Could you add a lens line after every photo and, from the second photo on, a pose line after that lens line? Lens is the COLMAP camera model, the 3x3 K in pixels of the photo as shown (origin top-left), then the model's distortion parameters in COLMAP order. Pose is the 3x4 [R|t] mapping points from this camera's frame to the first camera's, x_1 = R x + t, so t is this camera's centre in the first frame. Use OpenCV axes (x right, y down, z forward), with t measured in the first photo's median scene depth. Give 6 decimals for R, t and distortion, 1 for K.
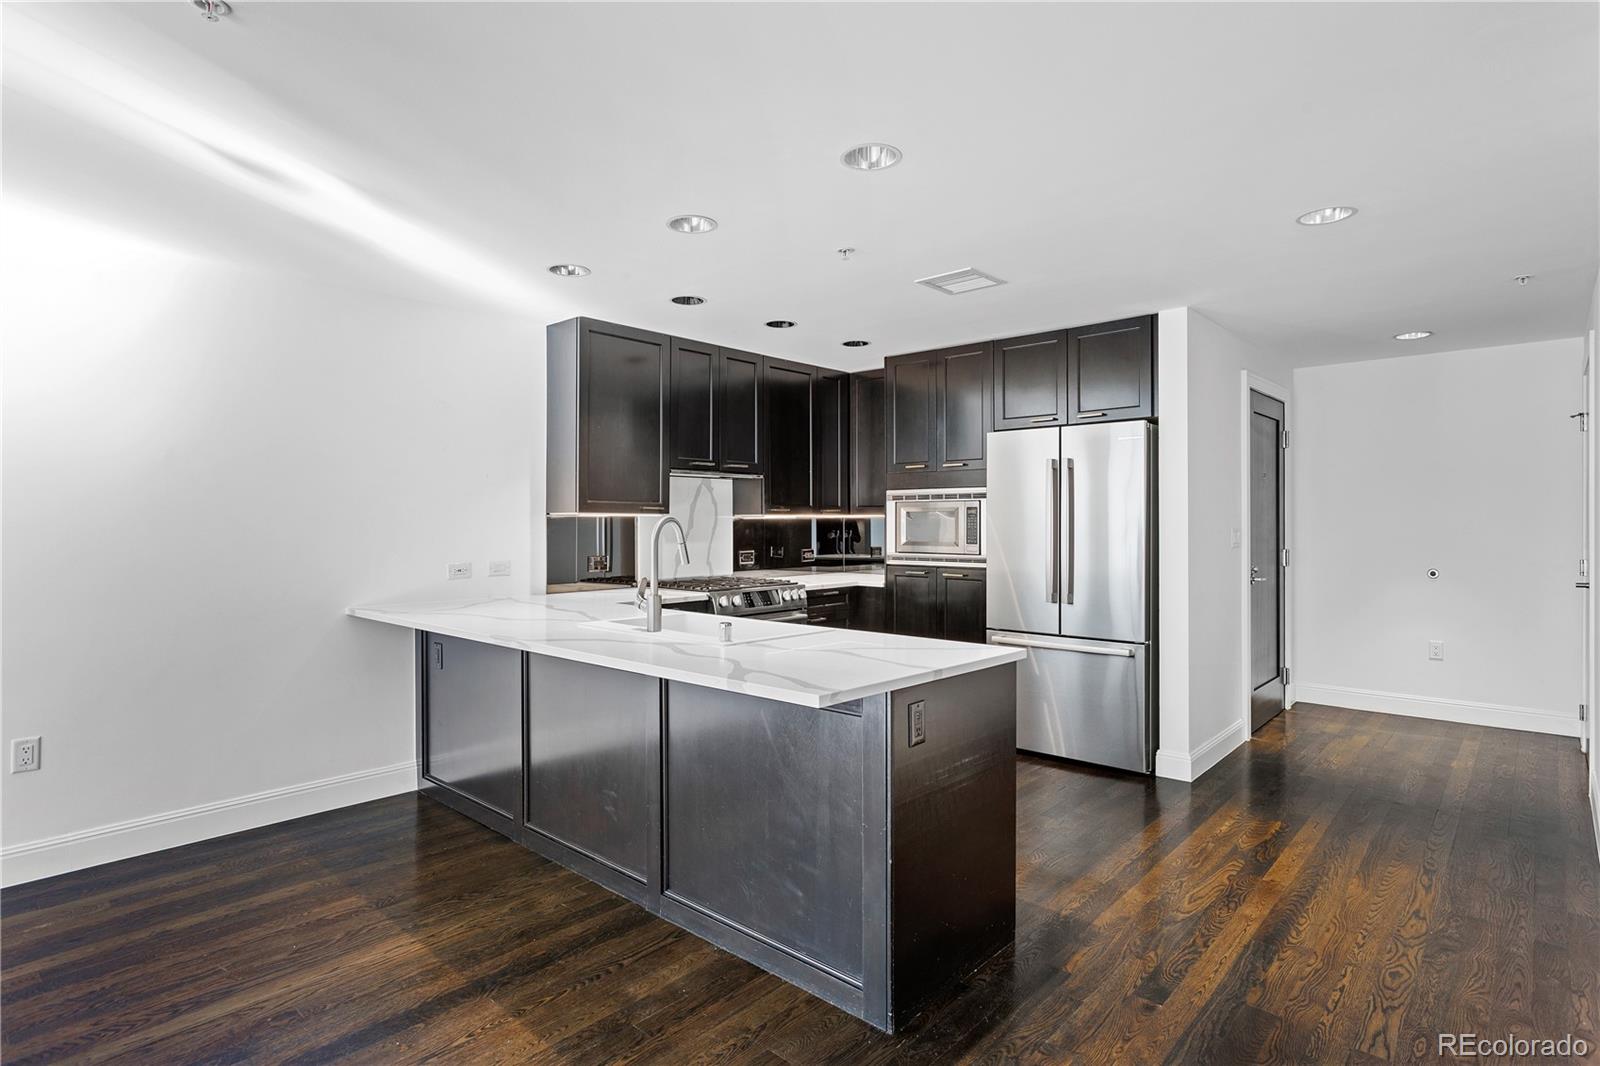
lens RADIAL K [[833.5, 0, 806.6], [0, 833.5, 526.0], [0, 0, 1]] dist [0.002338, -0.002391]
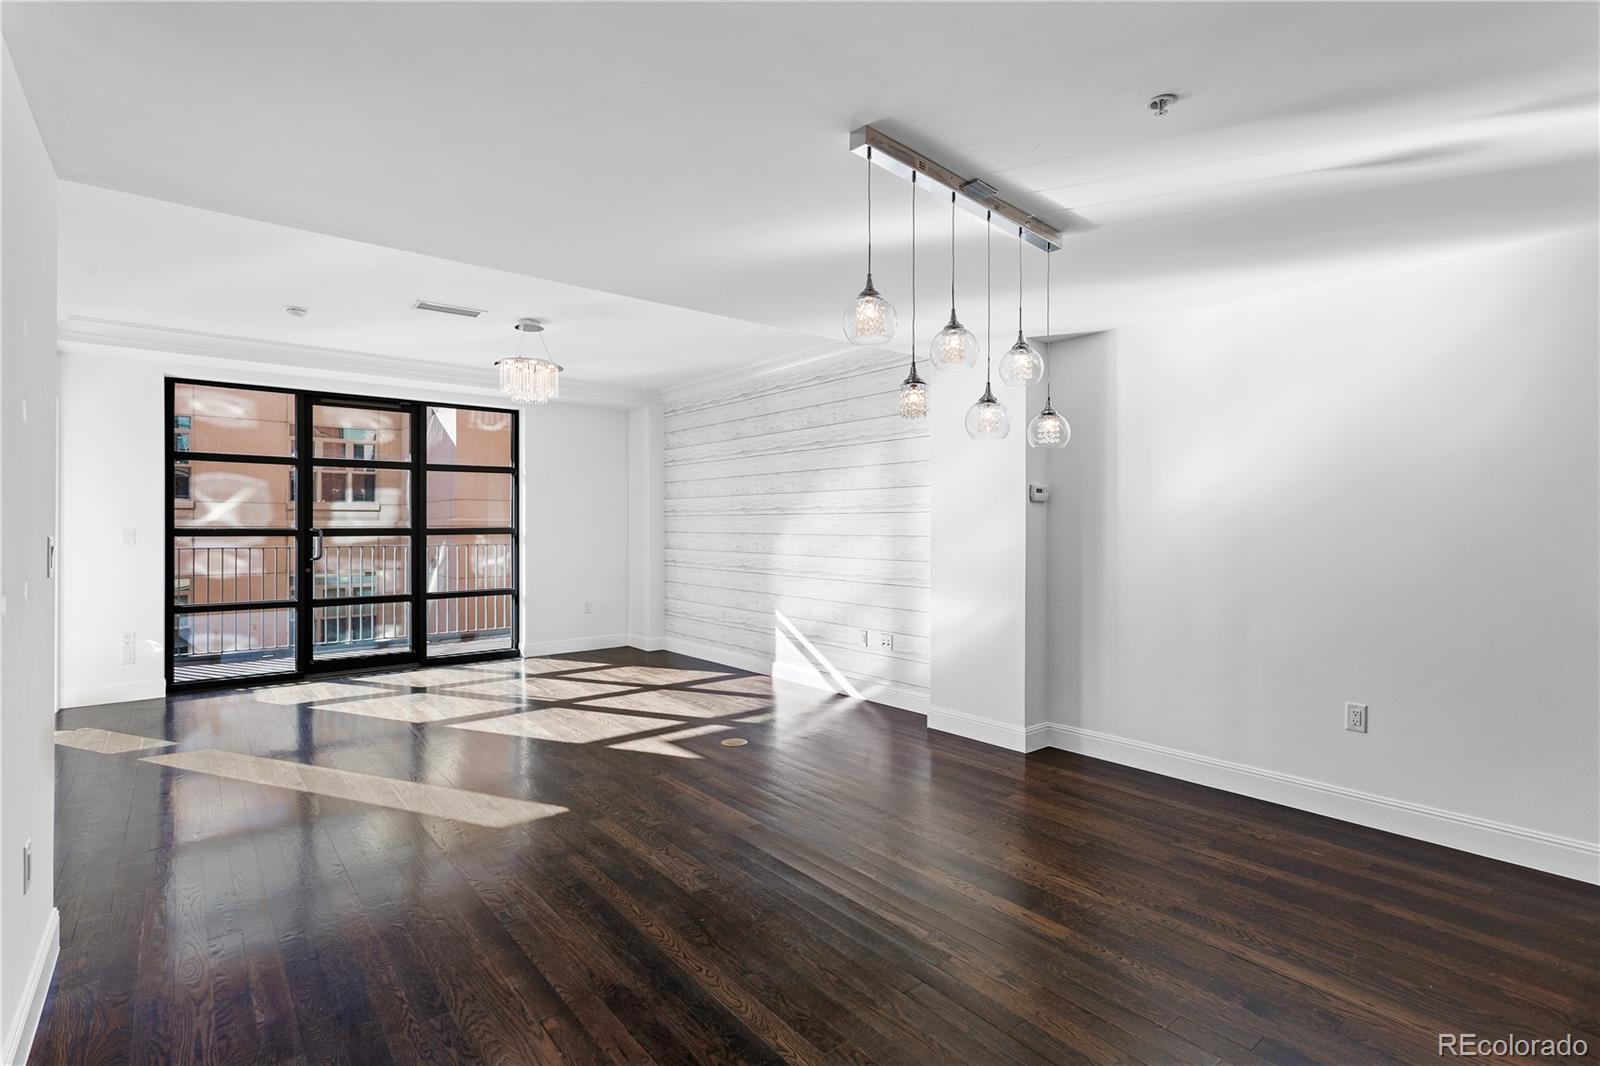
lens RADIAL K [[772.5, 0, 809.3], [0, 772.5, 531.7], [0, 0, 1]] dist [-0.002620, 0.004717]
pose [[-0.164243, 0.006949, -0.986396, 0.186492], [-0.003007, 0.999967, 0.007545, 0.000192], [0.986415, 0.004205, -0.164216, 0.259517]]
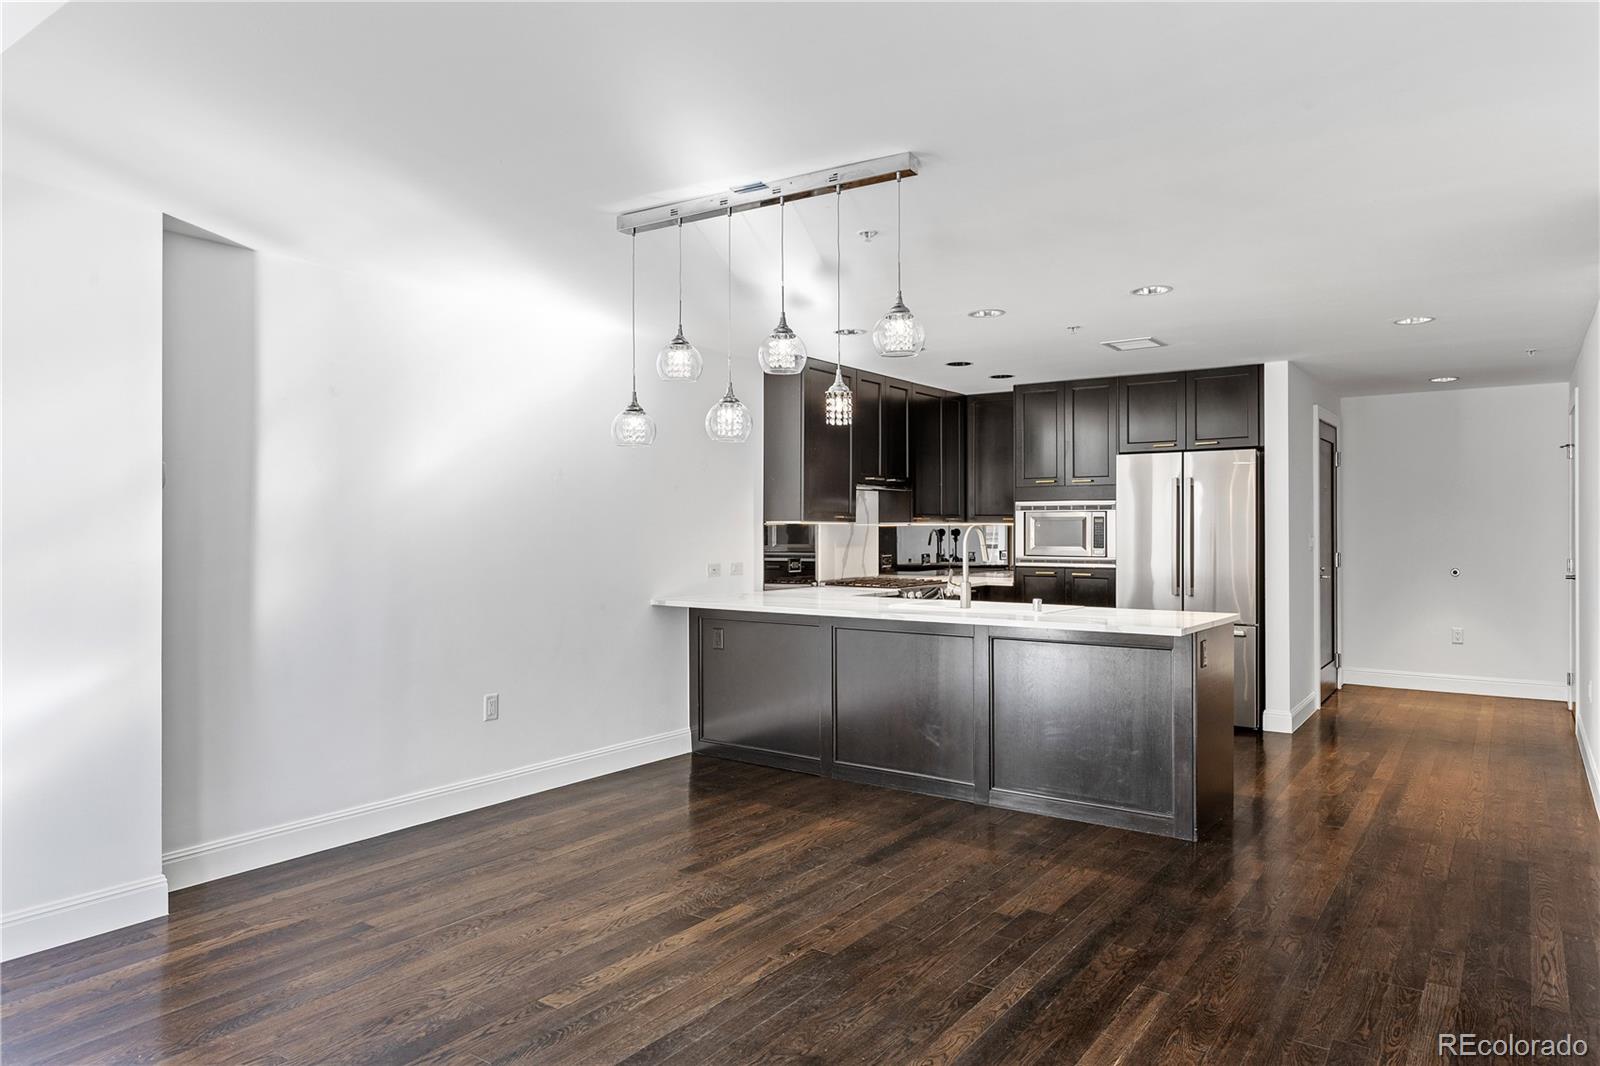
lens RADIAL K [[1015.4, 0, 806.1], [0, 1015.4, 526.6], [0, 0, 1]] dist [-0.006881, 0.005304]
pose [[0.993803, 0.001141, 0.111147, -0.412262], [-0.000455, 0.999981, -0.006194, 0.000569], [-0.111152, 0.006105, 0.993785, -0.421356]]
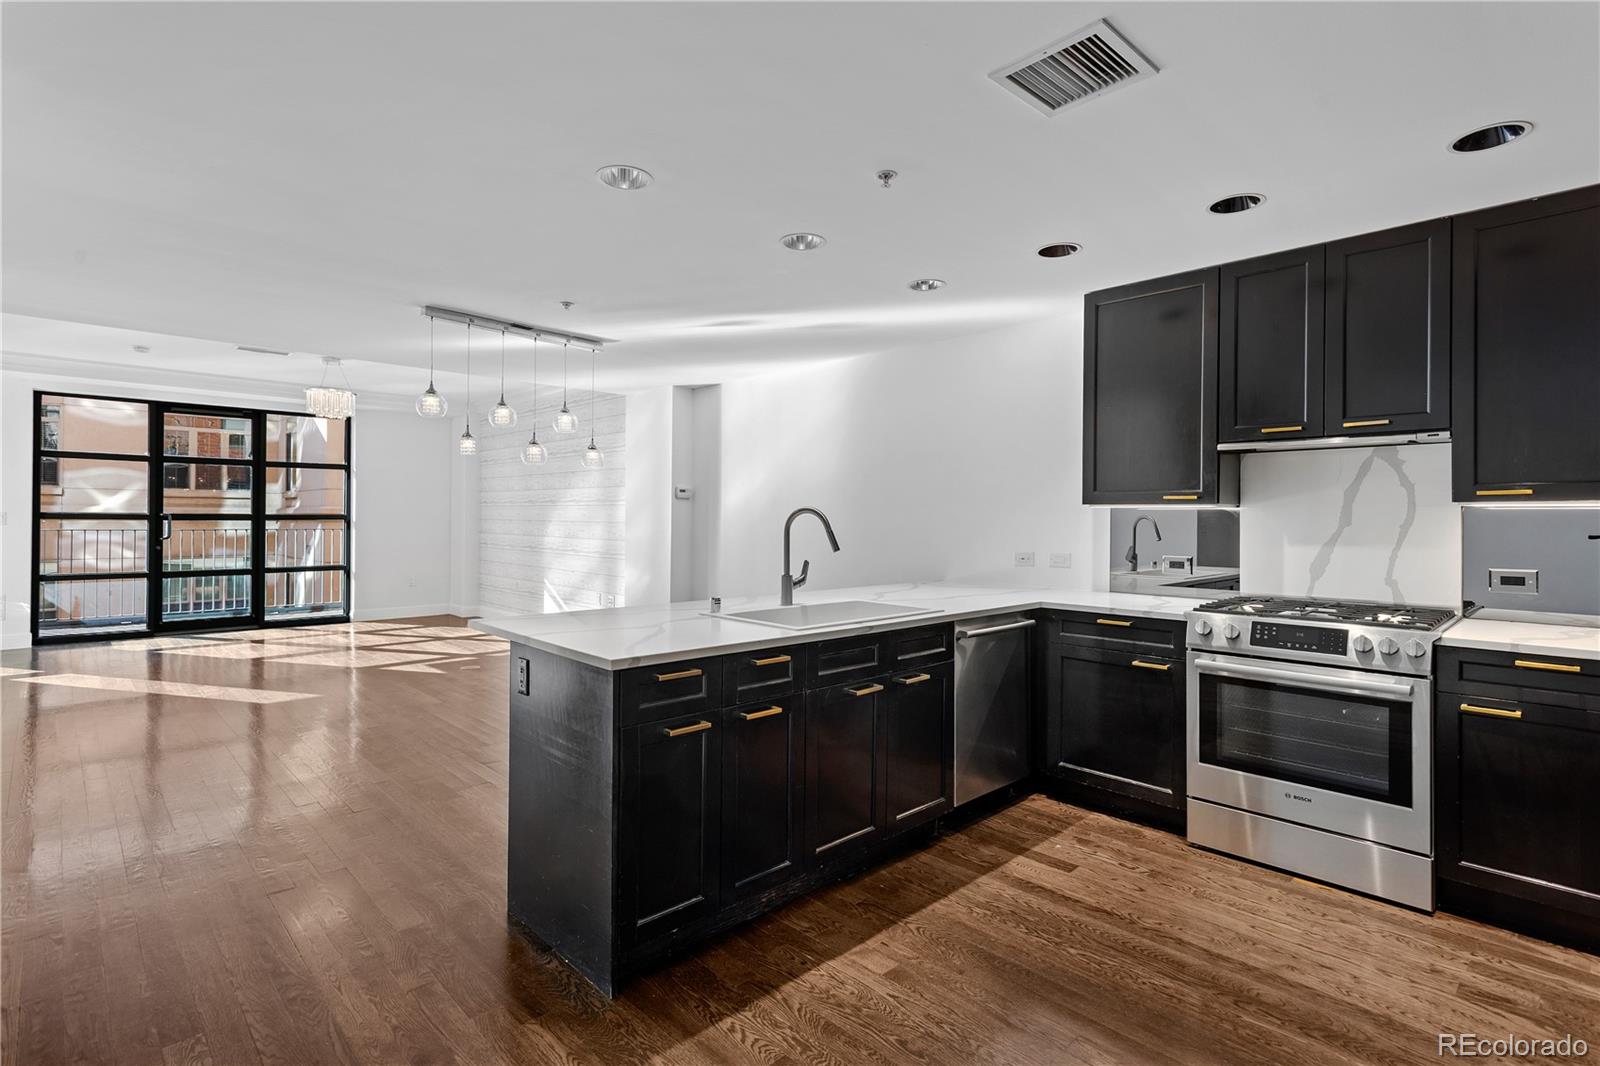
lens RADIAL K [[772.5, 0, 800.8], [0, 772.5, 523.8], [0, 0, 1]] dist [-0.002620, 0.004717]
pose [[-0.076836, 0.007230, -0.997018, 0.587020], [-0.010571, 0.999912, 0.008065, 0.001382], [0.996988, 0.011159, -0.076753, 0.720541]]
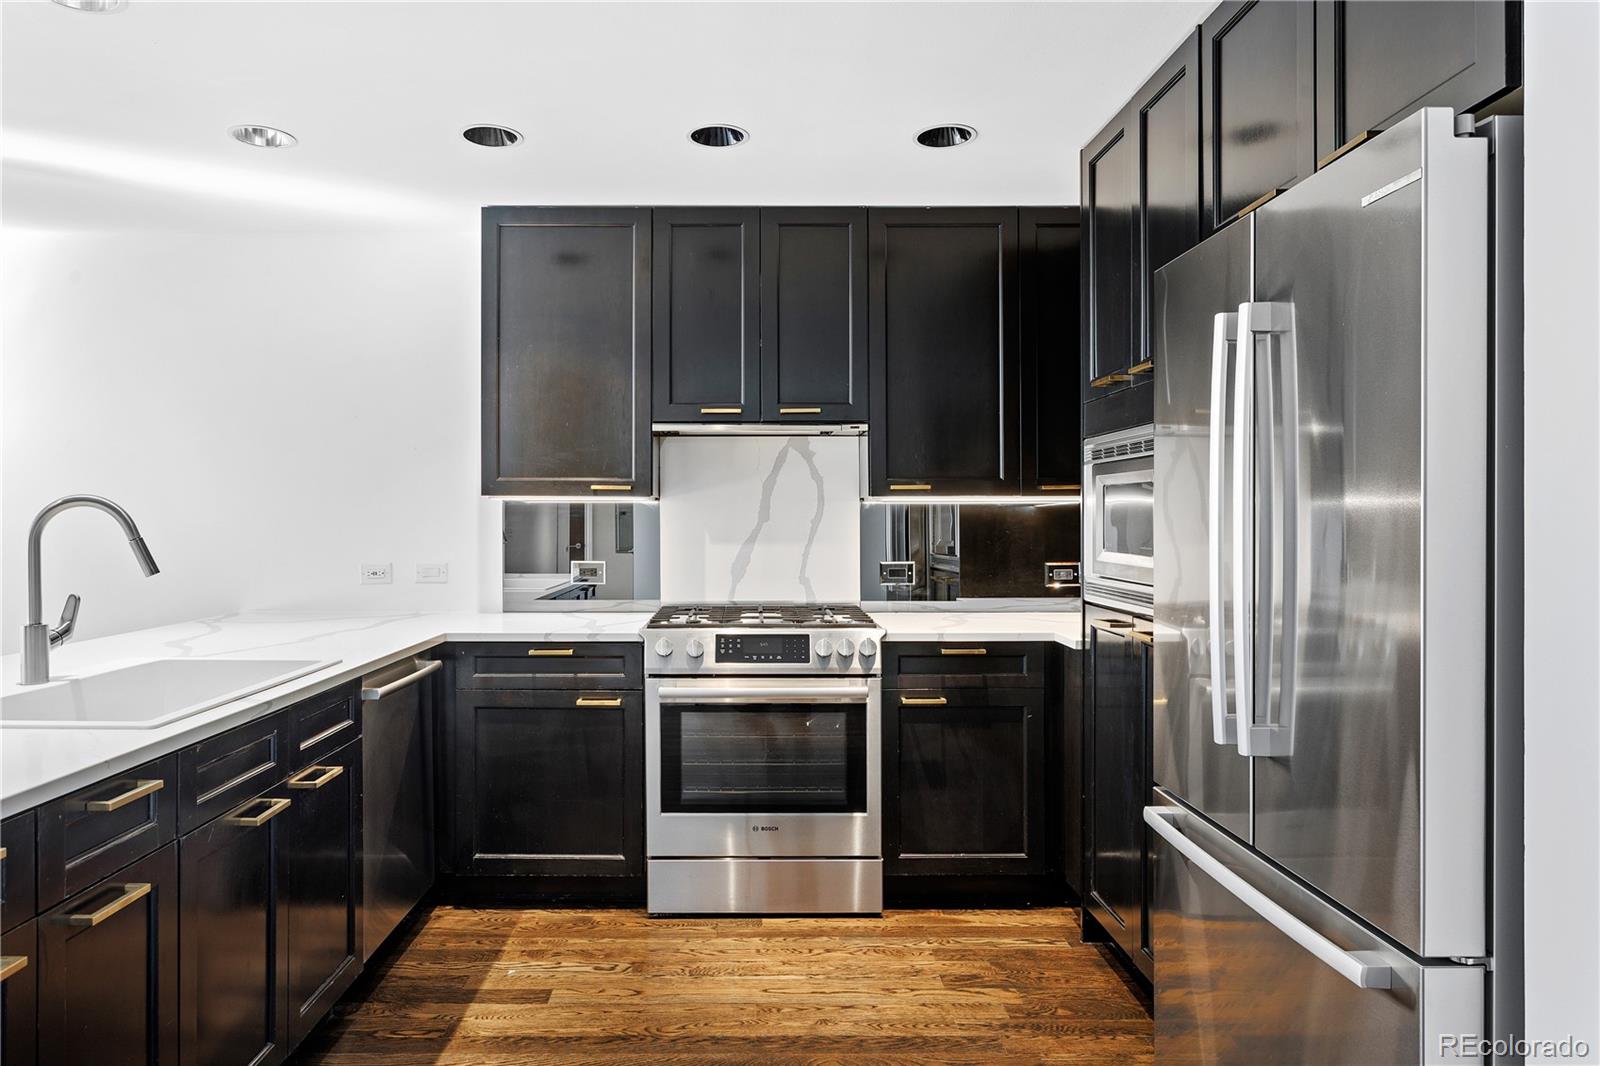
lens RADIAL K [[1015.4, 0, 741.7], [0, 1015.4, 528.6], [0, 0, 1]] dist [-0.006881, 0.005304]
pose [[0.661762, 0.009946, -0.749648, 0.468215], [-0.003951, 0.999944, 0.009780, 0.001732], [0.749703, -0.003510, 0.661765, 0.585313]]
